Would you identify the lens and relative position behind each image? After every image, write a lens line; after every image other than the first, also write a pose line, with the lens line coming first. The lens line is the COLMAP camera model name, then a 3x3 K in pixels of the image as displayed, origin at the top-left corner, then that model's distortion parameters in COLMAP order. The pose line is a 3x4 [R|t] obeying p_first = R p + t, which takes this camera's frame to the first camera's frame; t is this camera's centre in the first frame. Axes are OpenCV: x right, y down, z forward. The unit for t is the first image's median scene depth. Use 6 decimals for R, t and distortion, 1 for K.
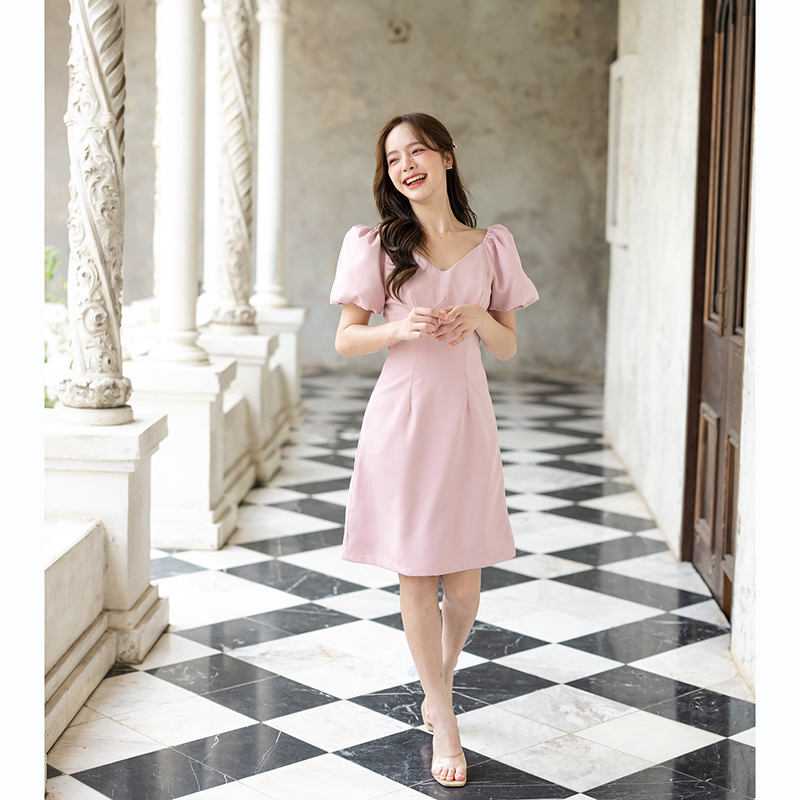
lens RADIAL K [[1569.0, 0, 399.5], [0, 1569.0, 395.0], [0, 0, 1]] dist [-0.024812, 0.000000]
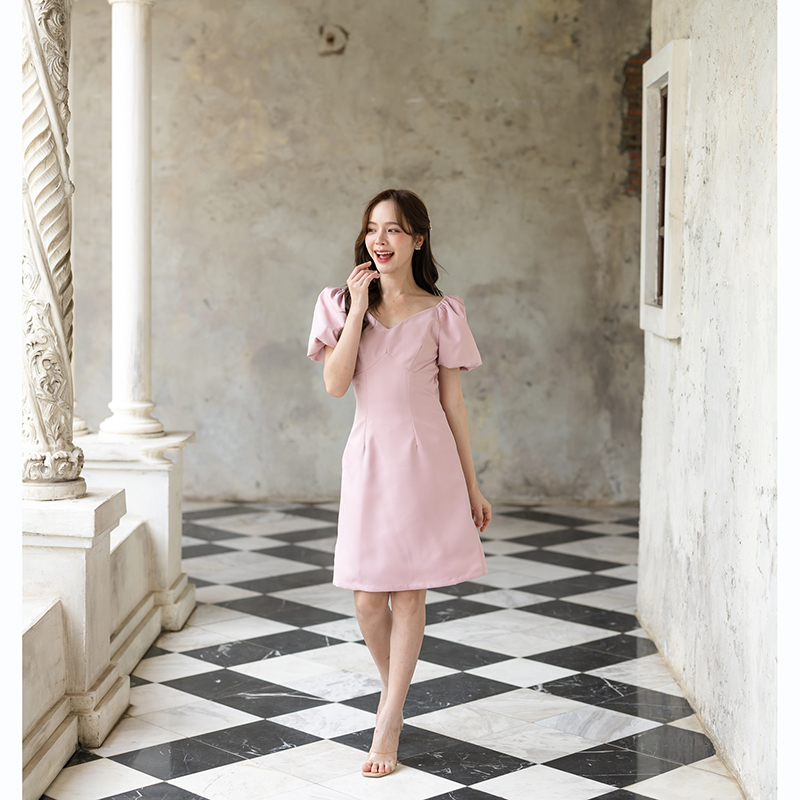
lens RADIAL K [[1569.0, 0, 405.0], [0, 1569.0, 407.8], [0, 0, 1]] dist [-0.024812, 0.000000]
pose [[0.999606, -0.012636, 0.025068, 0.012944], [0.013452, 0.999375, -0.032689, -0.035544], [-0.024639, 0.033013, 0.999151, 0.272542]]
